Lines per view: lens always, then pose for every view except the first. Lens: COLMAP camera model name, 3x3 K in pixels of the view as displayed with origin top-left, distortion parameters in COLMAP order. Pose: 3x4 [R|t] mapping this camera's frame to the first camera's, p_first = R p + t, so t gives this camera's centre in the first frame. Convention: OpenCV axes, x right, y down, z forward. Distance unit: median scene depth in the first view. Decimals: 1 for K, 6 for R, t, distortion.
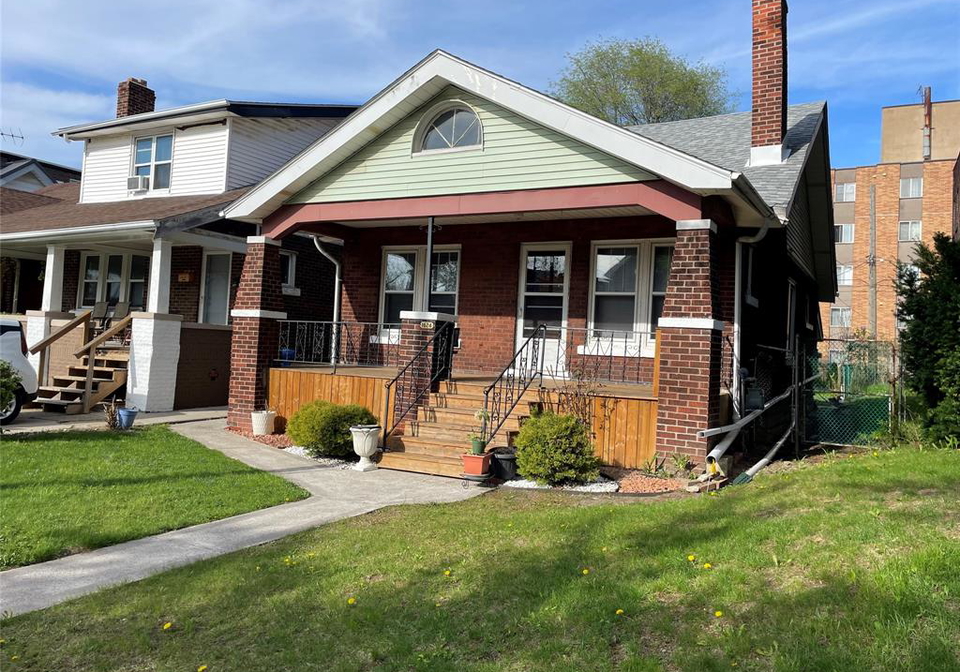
lens RADIAL K [[722.6, 0, 483.0], [0, 722.6, 330.6], [0, 0, 1]] dist [0.062099, -0.046783]
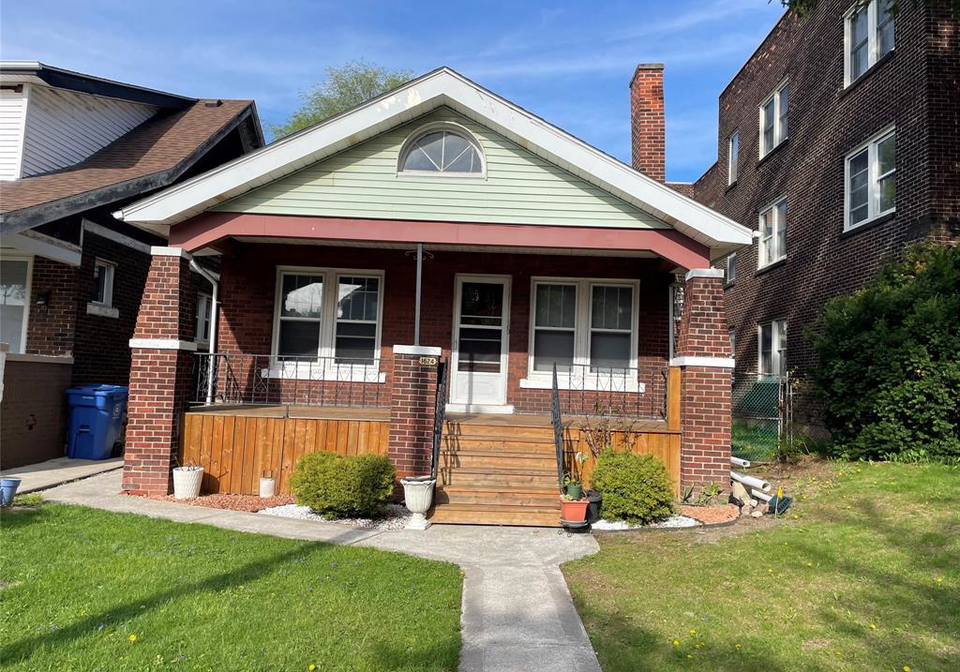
lens RADIAL K [[722.6, 0, 478.1], [0, 722.6, 331.2], [0, 0, 1]] dist [0.062099, -0.046783]
pose [[0.881053, 0.018526, 0.472655, -0.396286], [-0.005303, 0.999557, -0.029292, -0.016525], [-0.472988, 0.023301, 0.880761, 0.139806]]
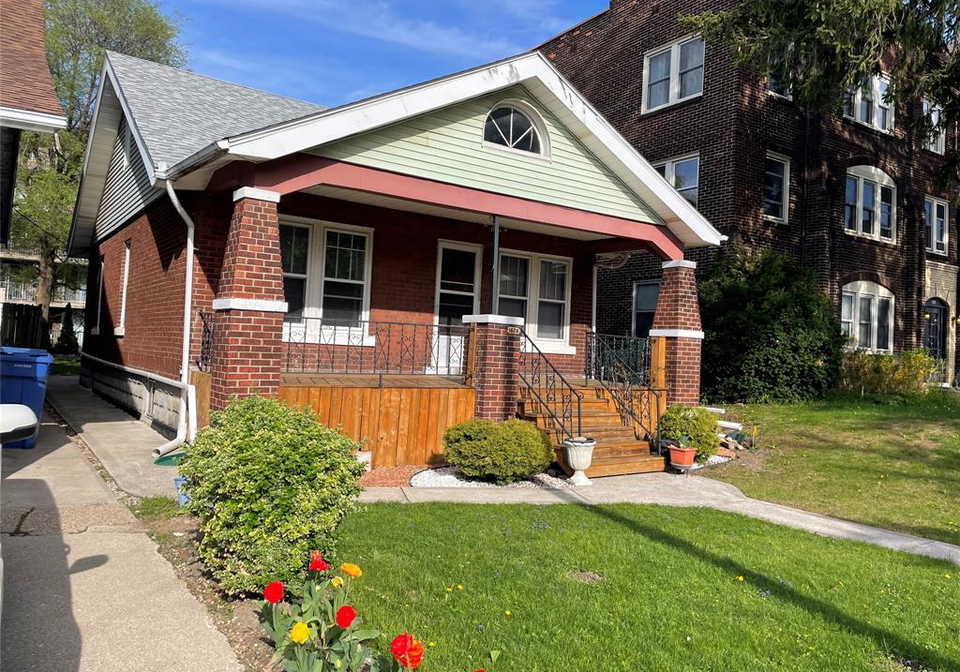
lens RADIAL K [[722.6, 0, 483.0], [0, 722.6, 328.7], [0, 0, 1]] dist [0.062099, -0.046783]
pose [[0.447824, -0.004483, 0.894110, -0.839180], [-0.044341, 0.998646, 0.027216, -0.029973], [-0.893021, -0.051833, 0.447019, 0.524605]]
